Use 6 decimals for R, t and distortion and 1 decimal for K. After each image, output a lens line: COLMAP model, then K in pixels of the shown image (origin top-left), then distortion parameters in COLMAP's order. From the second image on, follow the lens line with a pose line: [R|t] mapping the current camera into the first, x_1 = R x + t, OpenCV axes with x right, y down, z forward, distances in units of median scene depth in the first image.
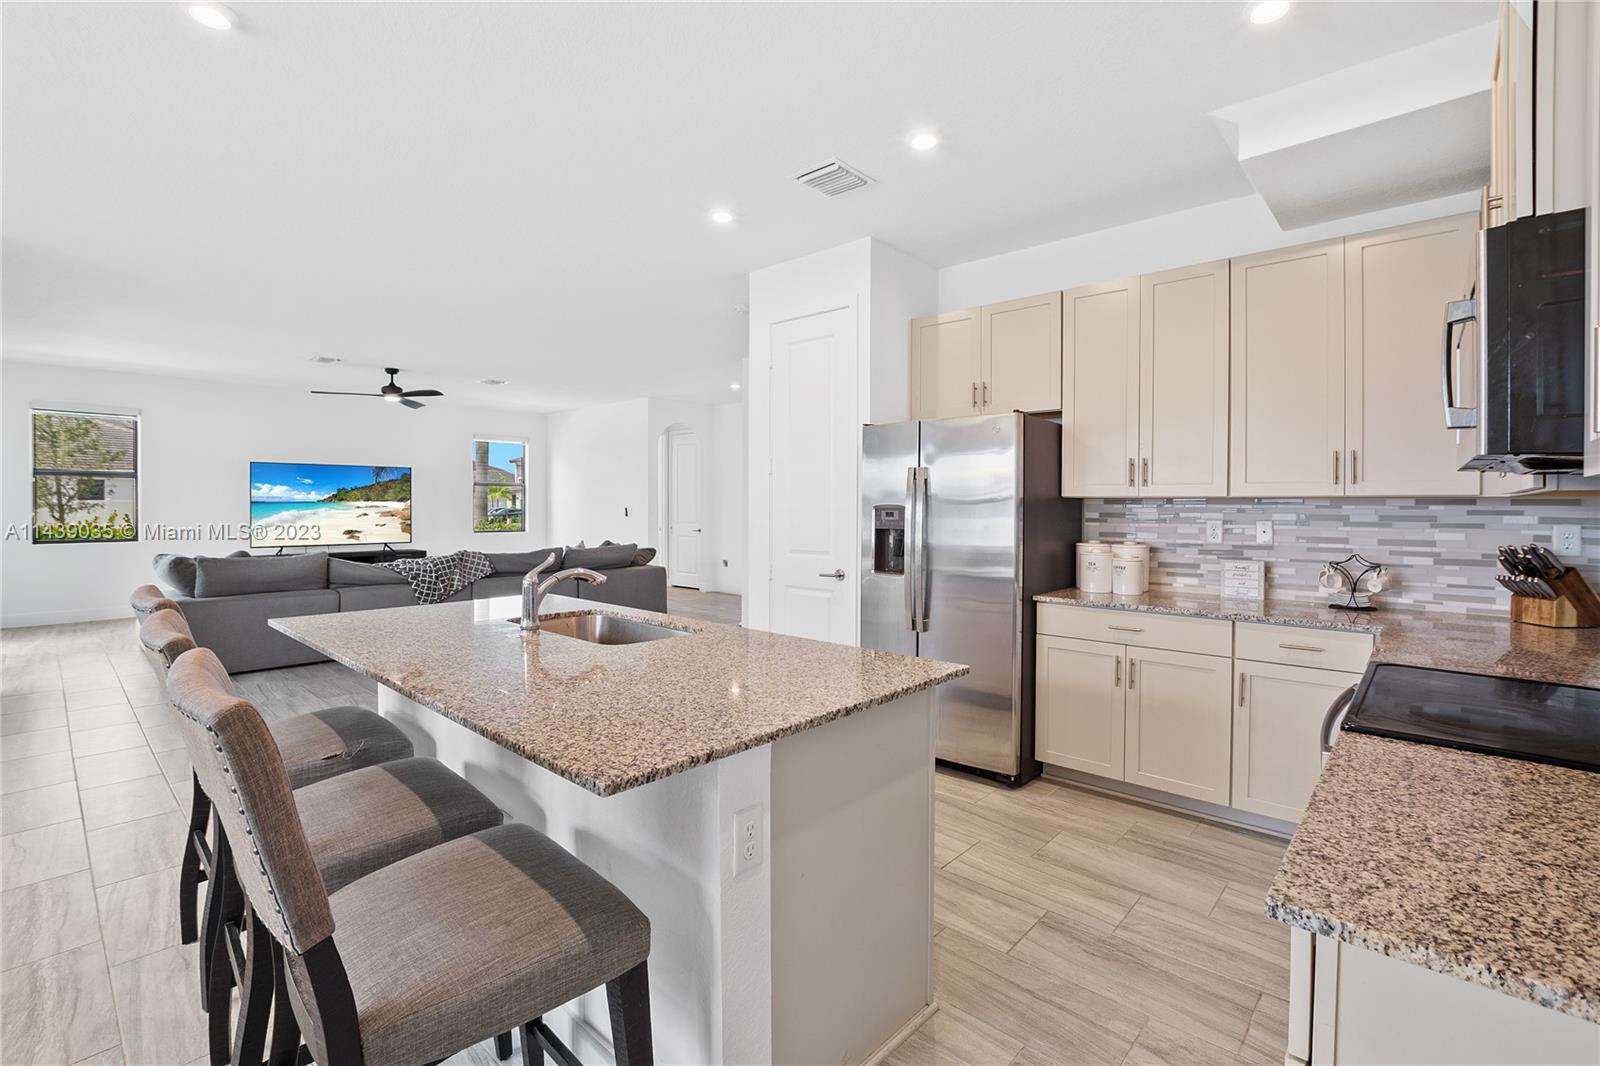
lens RADIAL K [[709.3, 0, 806.3], [0, 709.3, 509.9], [0, 0, 1]] dist [-0.000512, -0.000097]
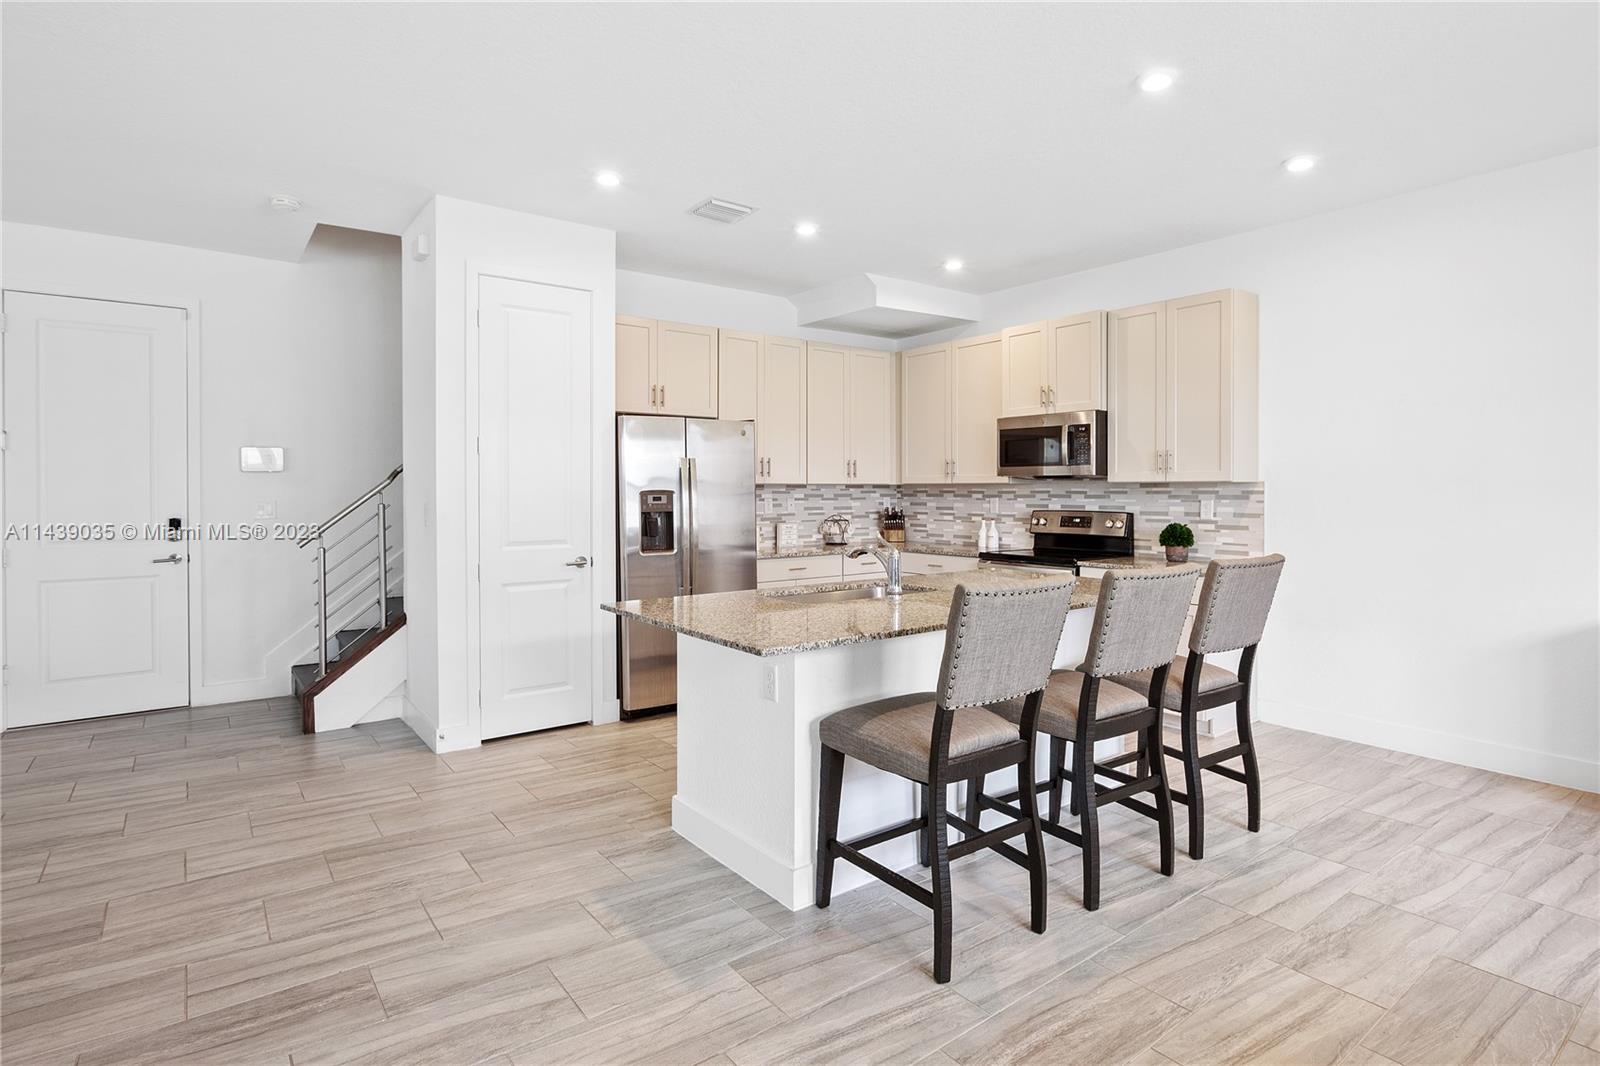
lens RADIAL K [[833.3, 0, 811.9], [0, 833.3, 497.6], [0, 0, 1]] dist [-0.004019, -0.000476]
pose [[0.192952, -0.019428, 0.981016, -1.363776], [-0.002458, 0.999791, 0.020284, -0.027228], [-0.981205, -0.006325, 0.192864, 0.635845]]
